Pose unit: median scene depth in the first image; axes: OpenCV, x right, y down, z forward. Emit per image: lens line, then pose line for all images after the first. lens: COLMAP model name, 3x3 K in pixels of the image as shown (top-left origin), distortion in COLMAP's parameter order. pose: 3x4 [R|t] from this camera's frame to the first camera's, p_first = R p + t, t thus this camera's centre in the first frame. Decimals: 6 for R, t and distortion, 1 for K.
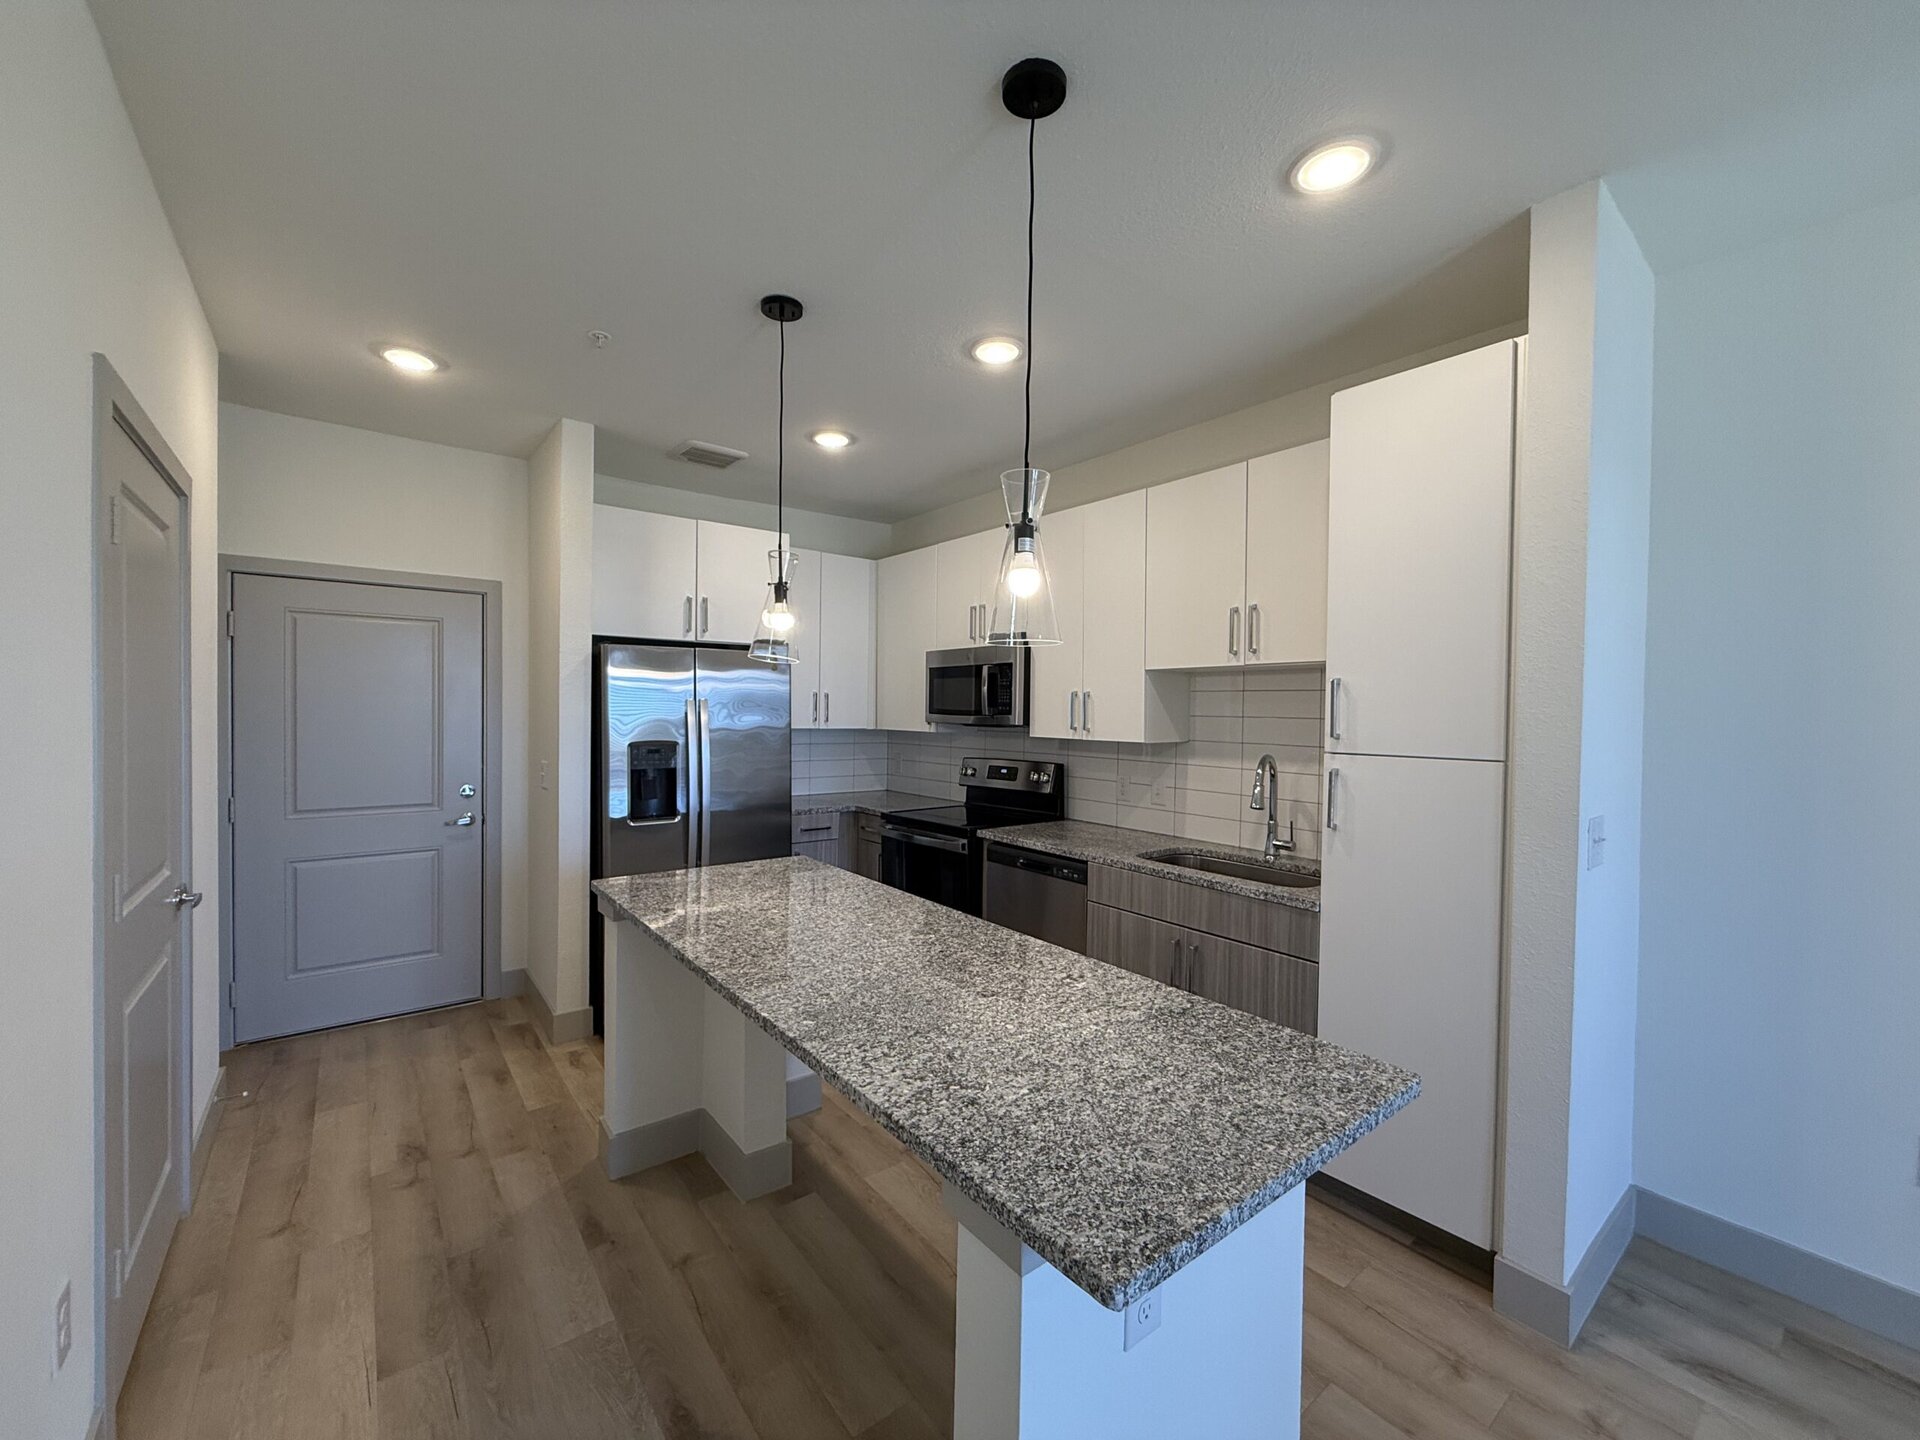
lens RADIAL K [[769.6, 0, 960.0], [0, 769.6, 720.0], [0, 0, 1]] dist [0.001881, 0.000266]
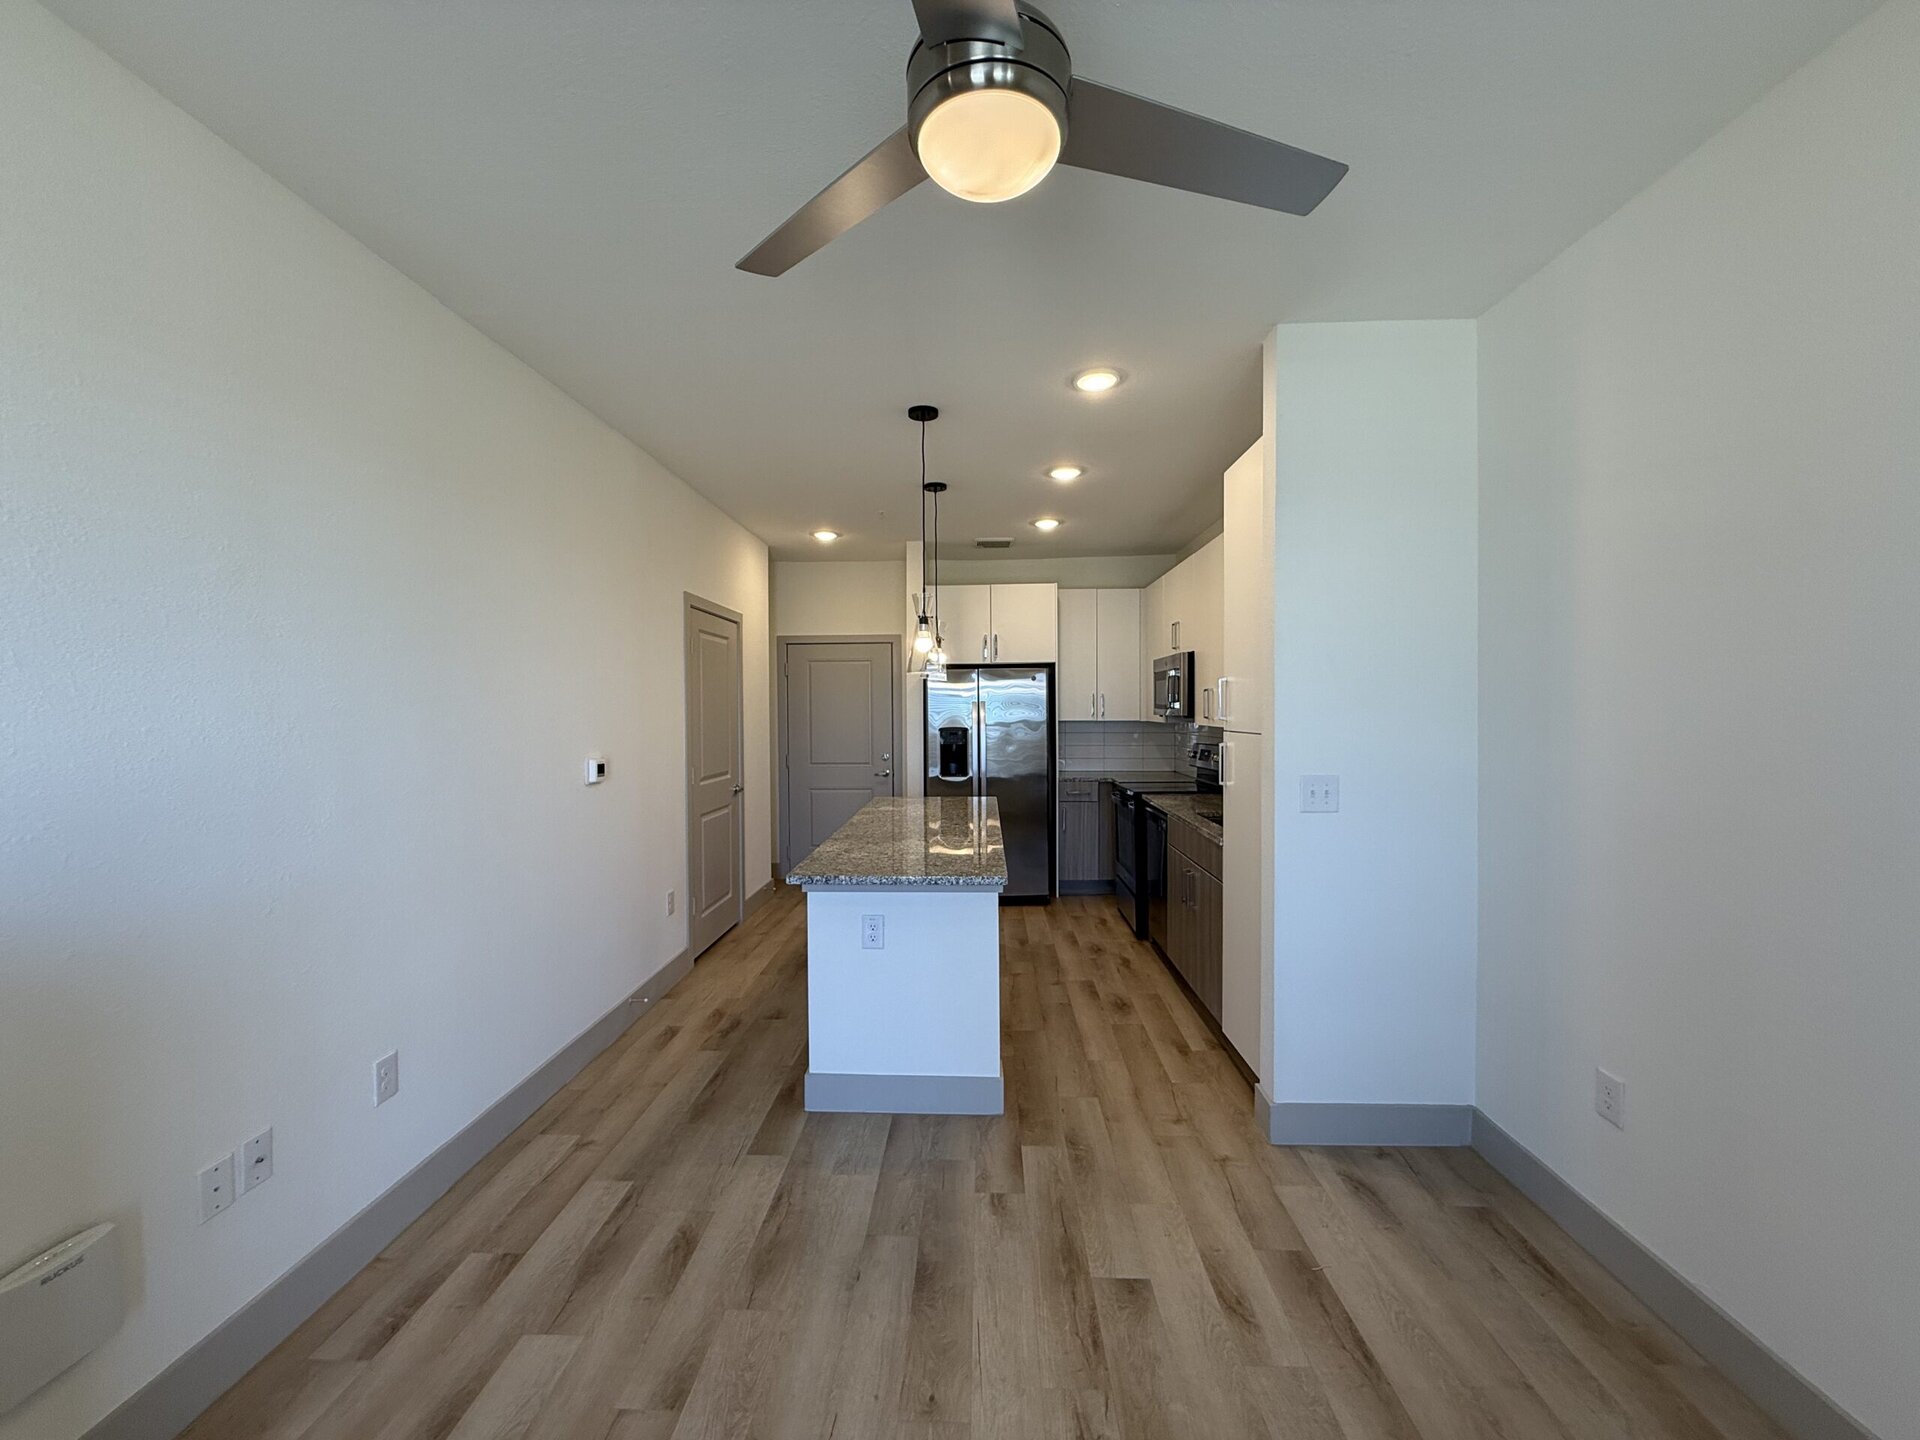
lens RADIAL K [[783.2, 0, 949.9], [0, 783.2, 717.2], [0, 0, 1]] dist [0.000612, 0.000078]
pose [[0.755081, -0.009213, -0.655566, 0.680707], [0.006595, 0.999957, -0.006457, 0.015540], [0.655598, 0.000552, 0.755110, -0.255447]]
